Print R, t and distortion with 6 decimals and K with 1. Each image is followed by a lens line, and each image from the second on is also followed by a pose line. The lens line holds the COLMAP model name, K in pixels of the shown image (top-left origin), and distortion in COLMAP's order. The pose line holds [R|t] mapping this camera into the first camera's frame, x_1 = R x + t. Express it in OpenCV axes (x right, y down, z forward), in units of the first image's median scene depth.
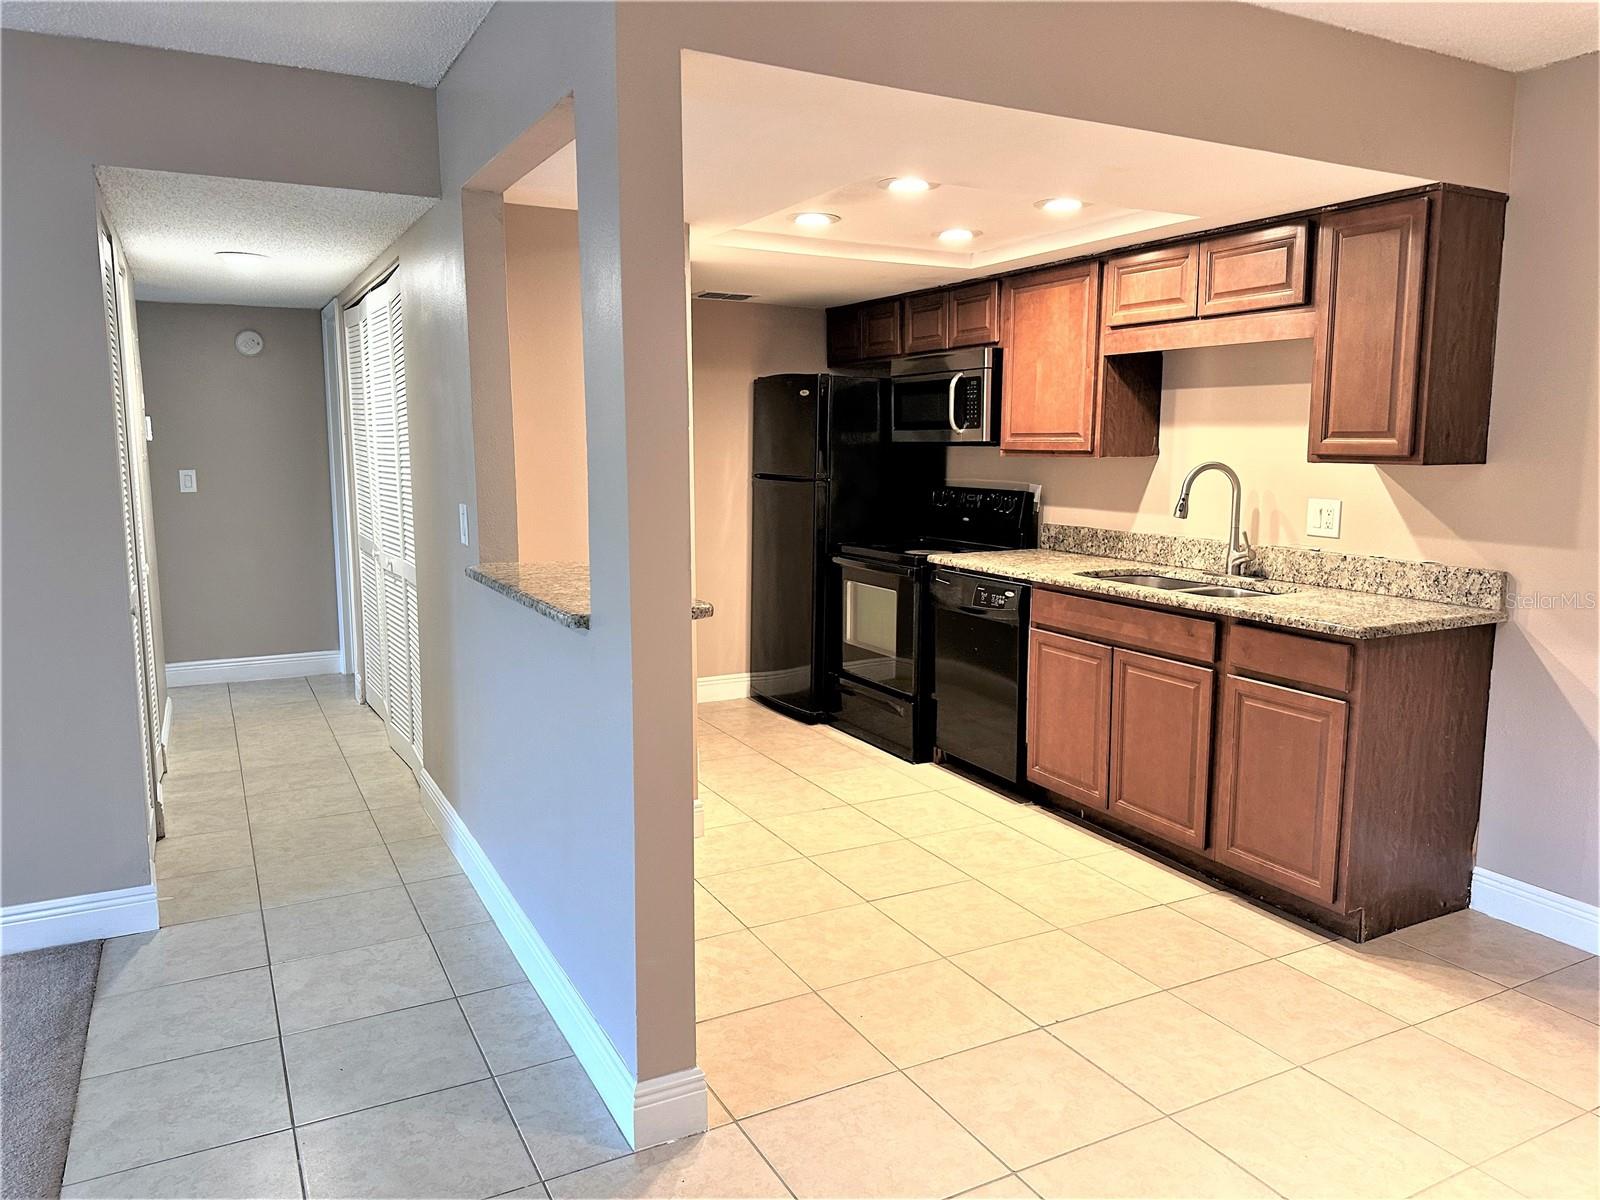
lens RADIAL K [[1137.1, 0, 800.3], [0, 1137.1, 583.1], [0, 0, 1]] dist [0.034665, -0.050492]
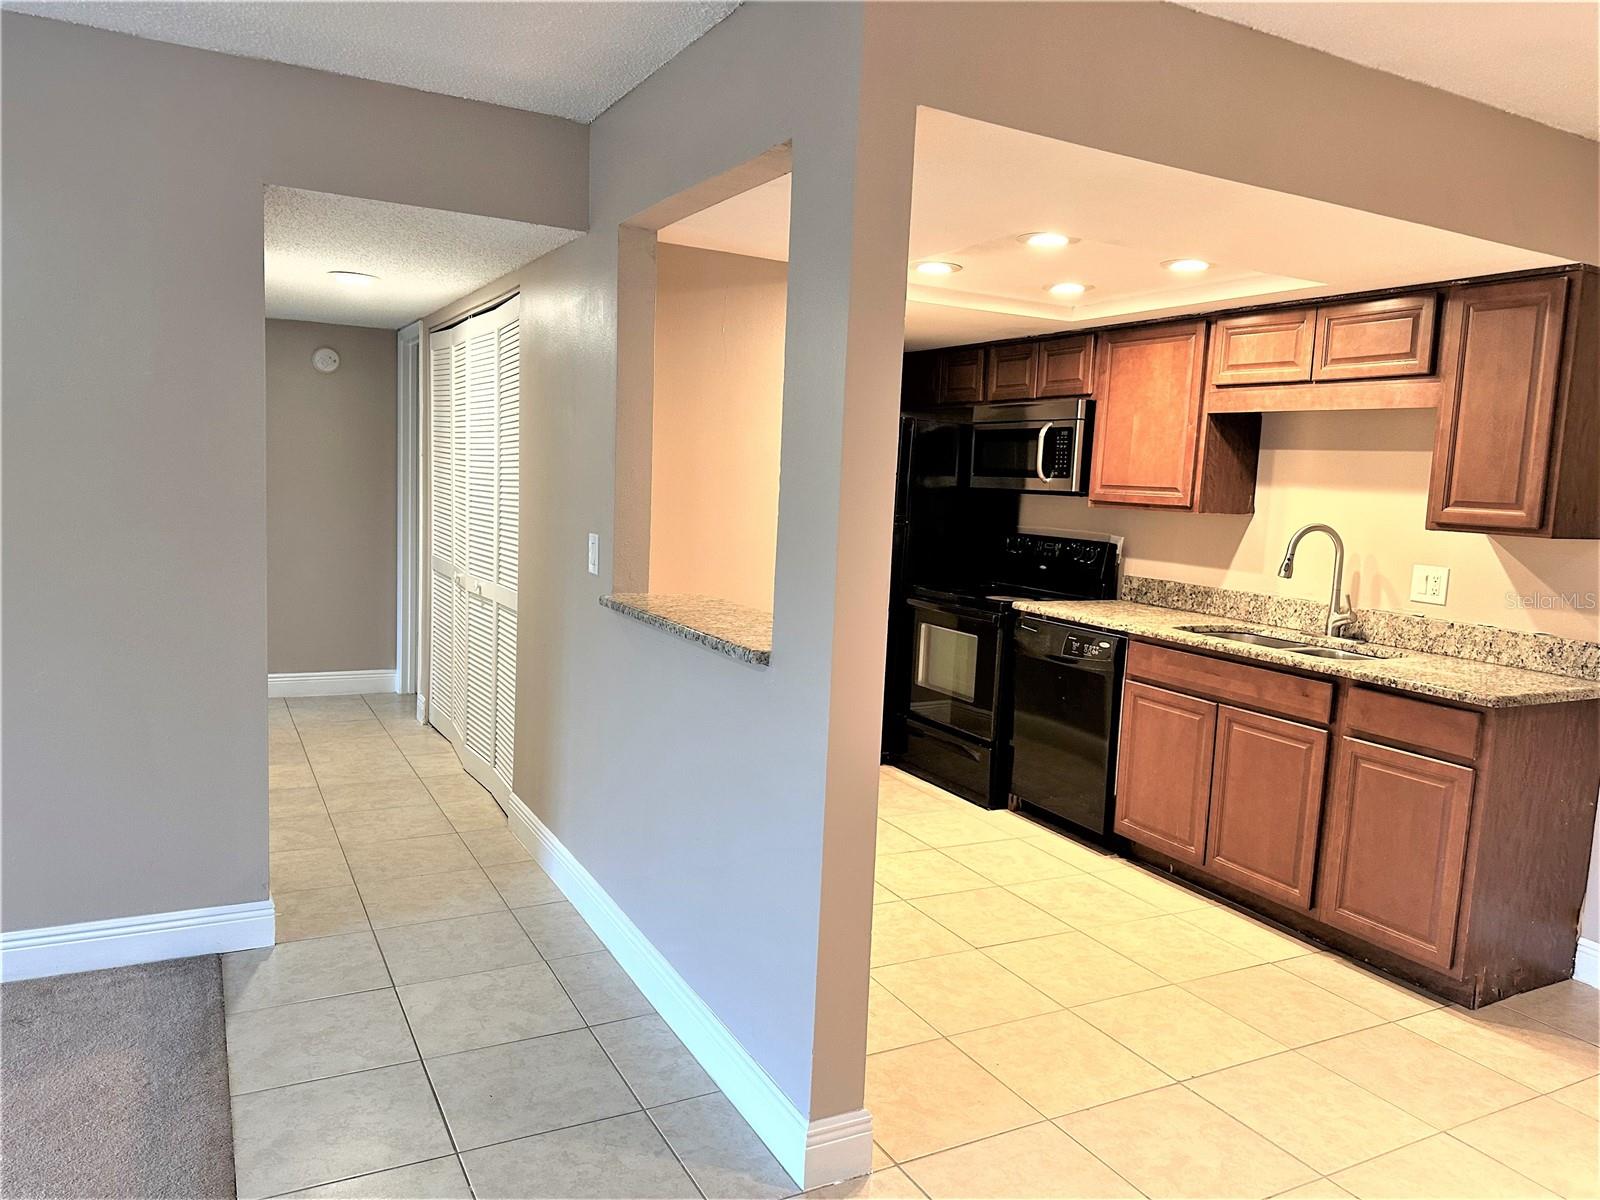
lens RADIAL K [[1144.0, 0, 800.4], [0, 1144.0, 593.0], [0, 0, 1]] dist [0.006183, -0.010959]
pose [[0.998982, 0.044557, 0.007003, -0.105361], [-0.044390, 0.998762, -0.022465, -0.001916], [-0.007995, 0.022132, 0.999723, -0.007962]]
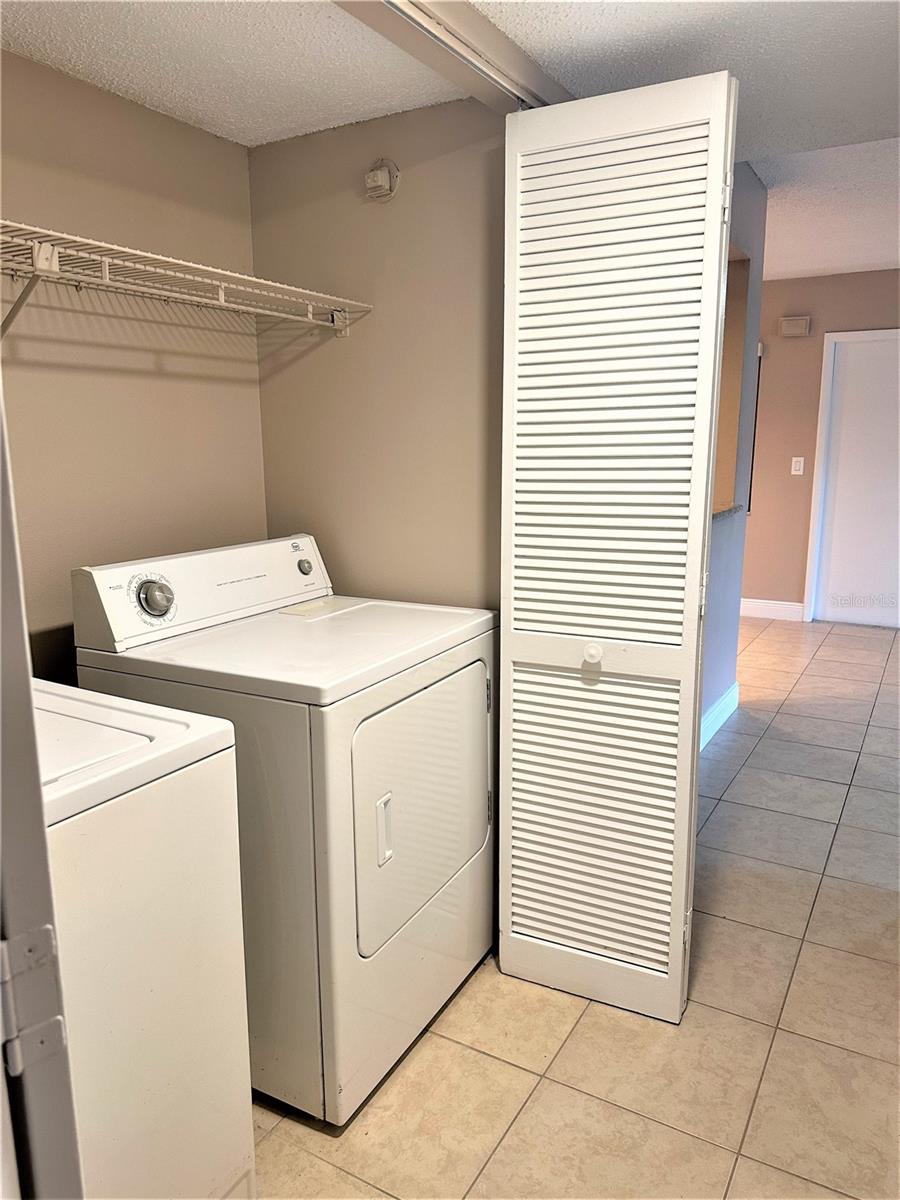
lens RADIAL K [[858.0, 0, 450.0], [0, 858.0, 600.0], [0, 0, 1]] dist [0.006183, -0.010959]
pose [[-0.529959, -0.161883, 0.832428, -0.803555], [0.115000, 0.958824, 0.259677, -0.175948], [-0.840189, 0.233348, -0.489521, 1.434343]]
